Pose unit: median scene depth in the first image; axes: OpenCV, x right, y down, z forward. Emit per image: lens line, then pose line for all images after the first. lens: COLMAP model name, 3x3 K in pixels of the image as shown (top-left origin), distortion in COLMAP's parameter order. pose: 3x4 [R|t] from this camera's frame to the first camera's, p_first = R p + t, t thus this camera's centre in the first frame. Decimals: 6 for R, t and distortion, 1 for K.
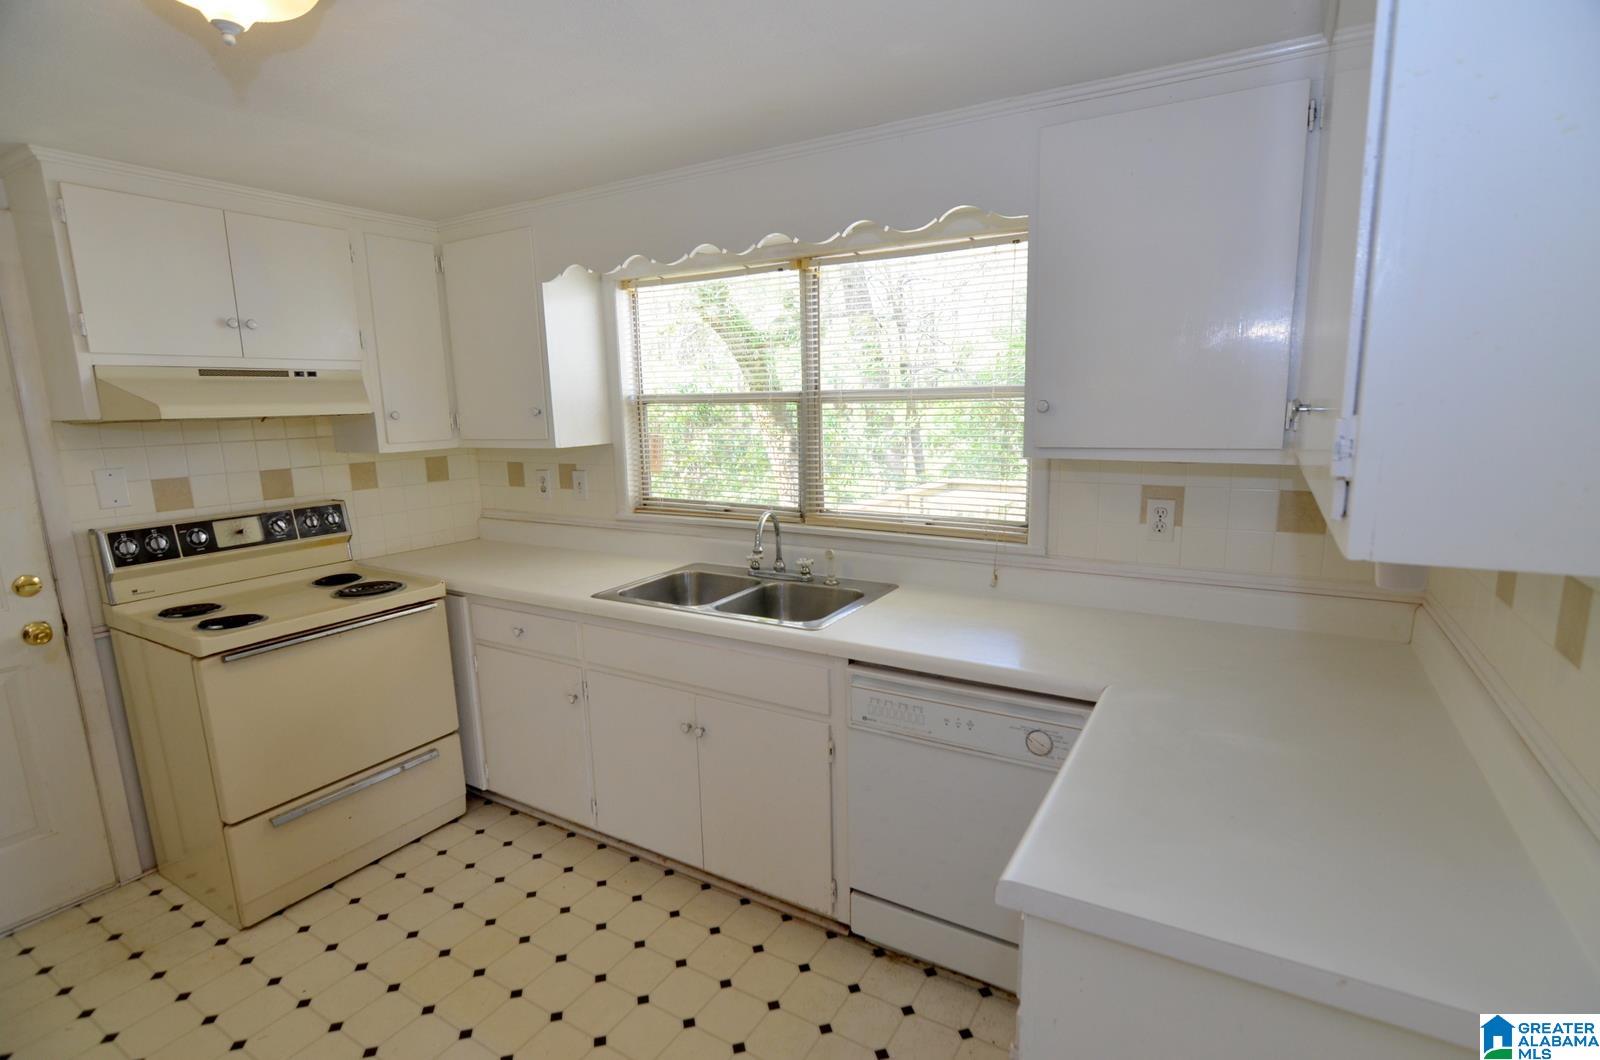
lens RADIAL K [[773.9, 0, 801.4], [0, 773.9, 544.3], [0, 0, 1]] dist [-0.034684, 0.014203]
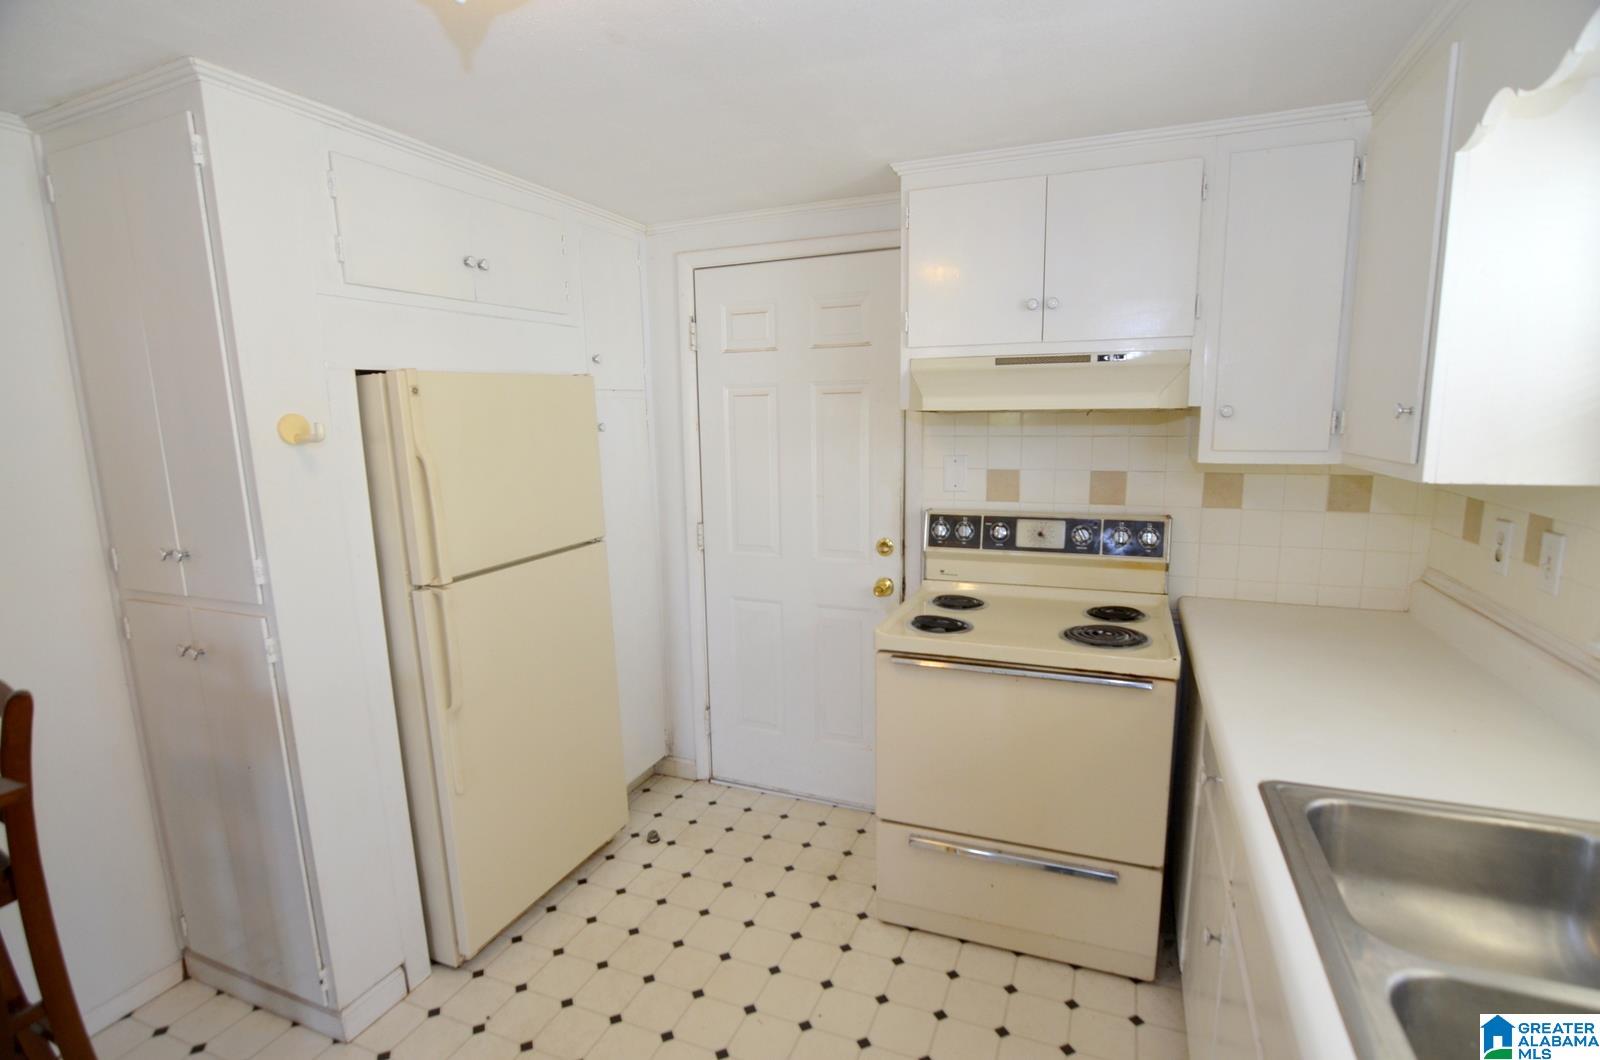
lens RADIAL K [[773.9, 0, 801.4], [0, 773.9, 544.3], [0, 0, 1]] dist [-0.034684, 0.014203]
pose [[0.150064, 0.183600, -0.971479, 0.129511], [-0.168026, 0.973048, 0.157941, -0.105333], [0.974294, 0.139532, 0.176869, 0.569622]]
